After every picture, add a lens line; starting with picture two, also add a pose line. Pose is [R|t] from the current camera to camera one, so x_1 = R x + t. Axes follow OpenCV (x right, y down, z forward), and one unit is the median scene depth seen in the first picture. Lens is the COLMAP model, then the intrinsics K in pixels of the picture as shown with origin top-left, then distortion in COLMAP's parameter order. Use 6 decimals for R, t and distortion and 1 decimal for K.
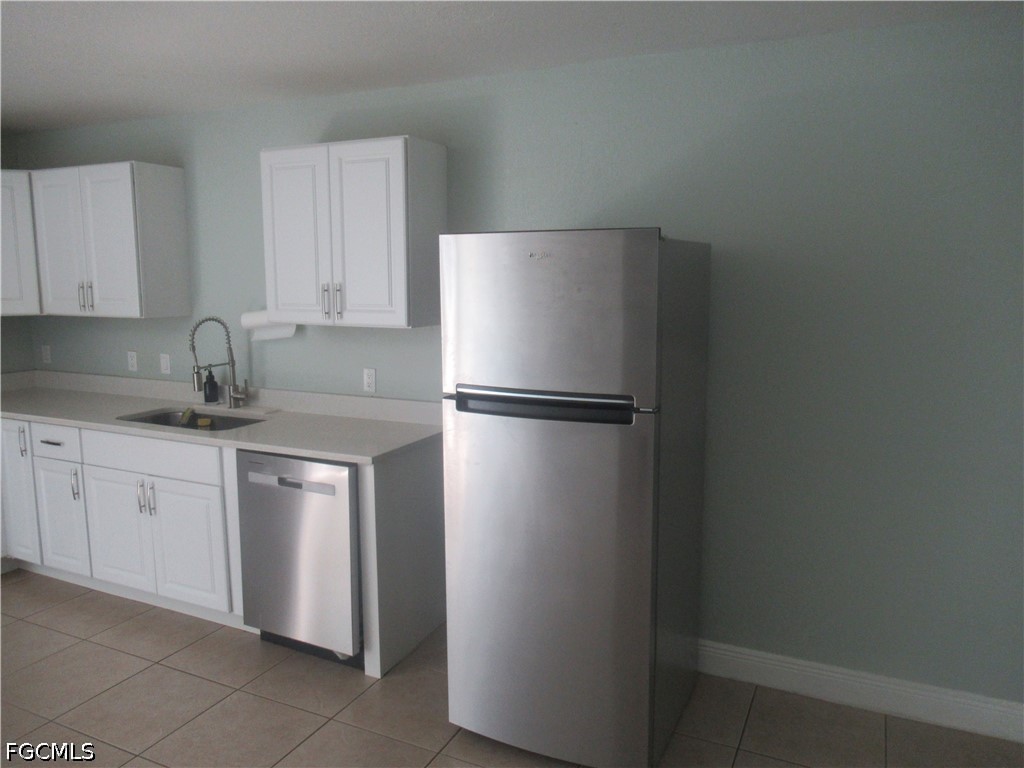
lens RADIAL K [[757.1, 0, 512.0], [0, 757.1, 384.0], [0, 0, 1]] dist [-0.005106, -0.005685]
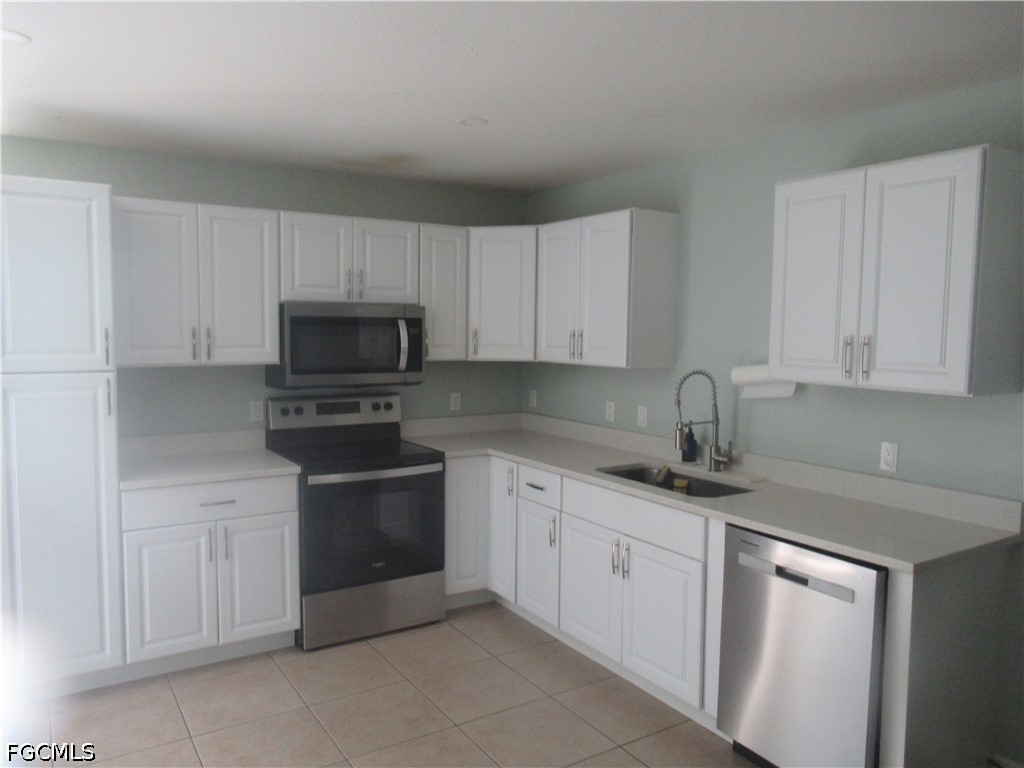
lens RADIAL K [[757.1, 0, 512.0], [0, 757.1, 384.0], [0, 0, 1]] dist [-0.005106, -0.005685]
pose [[0.849950, 0.050509, -0.524437, -0.108631], [-0.087788, 0.995056, -0.046442, -0.009309], [0.519499, 0.085513, 0.850182, 0.104379]]
